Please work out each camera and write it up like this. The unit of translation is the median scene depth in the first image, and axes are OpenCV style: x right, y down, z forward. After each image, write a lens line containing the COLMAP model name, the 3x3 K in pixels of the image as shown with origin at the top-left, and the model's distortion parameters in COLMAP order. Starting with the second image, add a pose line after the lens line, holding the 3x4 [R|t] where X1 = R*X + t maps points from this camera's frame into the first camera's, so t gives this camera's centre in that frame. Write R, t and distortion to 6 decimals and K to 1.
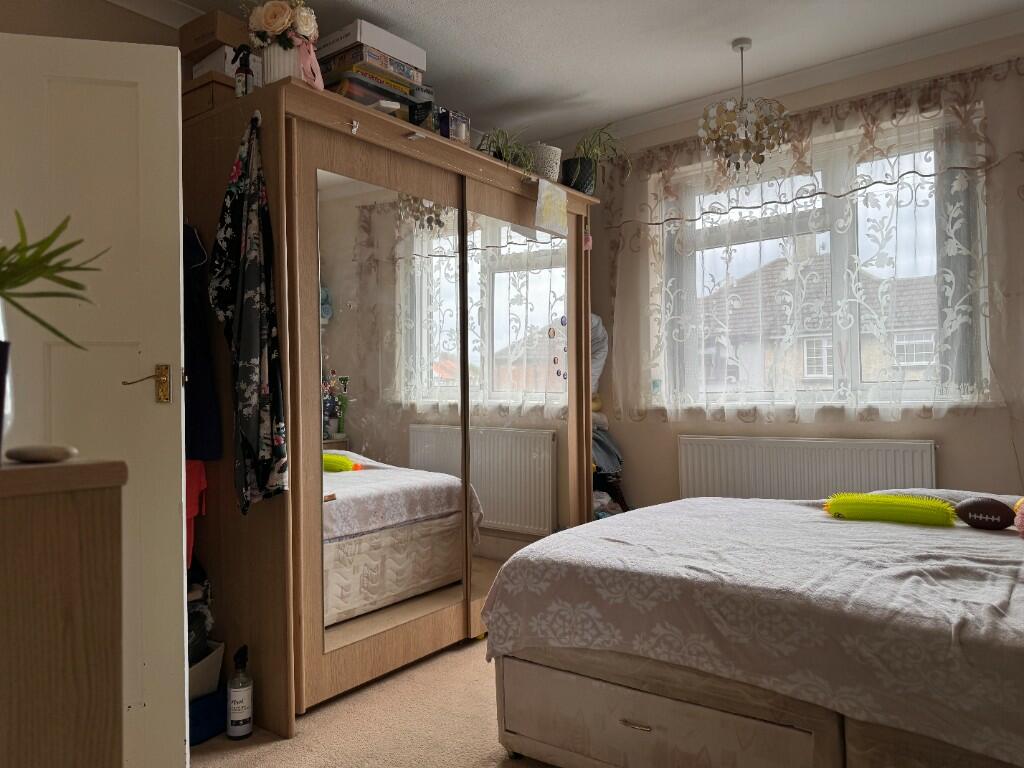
lens RADIAL K [[732.8, 0, 513.5], [0, 732.8, 384.5], [0, 0, 1]] dist [0.047916, -0.025910]
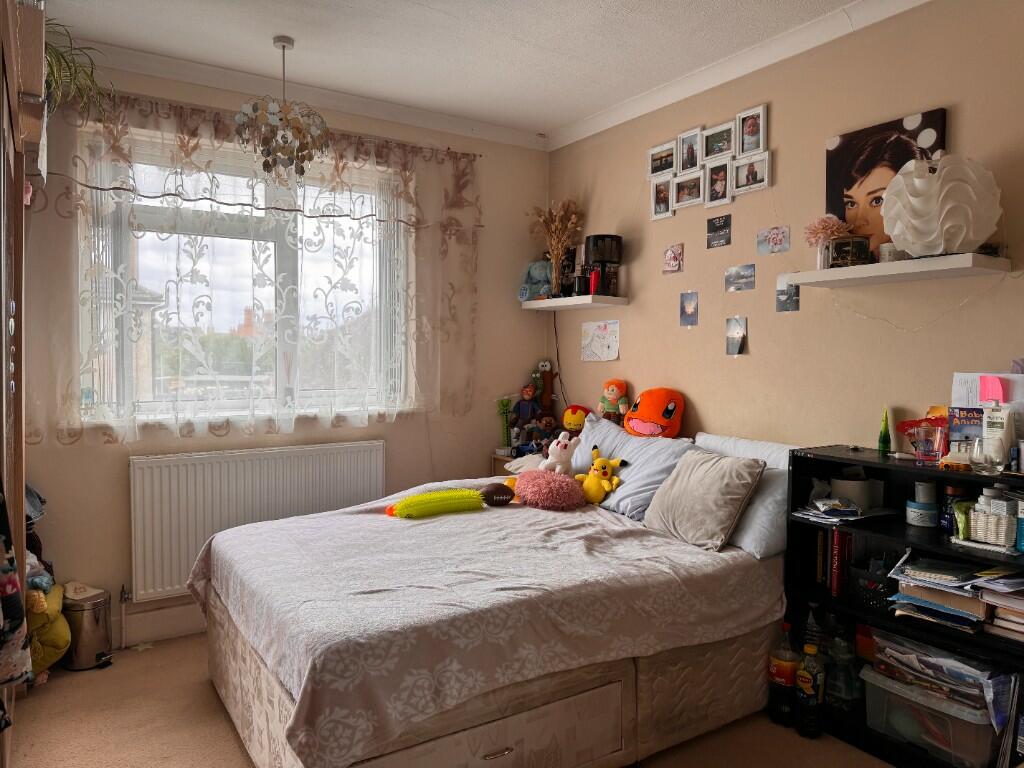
lens RADIAL K [[732.8, 0, 513.2], [0, 732.8, 382.8], [0, 0, 1]] dist [0.047916, -0.025910]
pose [[0.338510, -0.019028, 0.940770, -0.477680], [-0.026108, 0.999221, 0.029605, -0.058312], [-0.940600, -0.034584, 0.337750, 0.378503]]
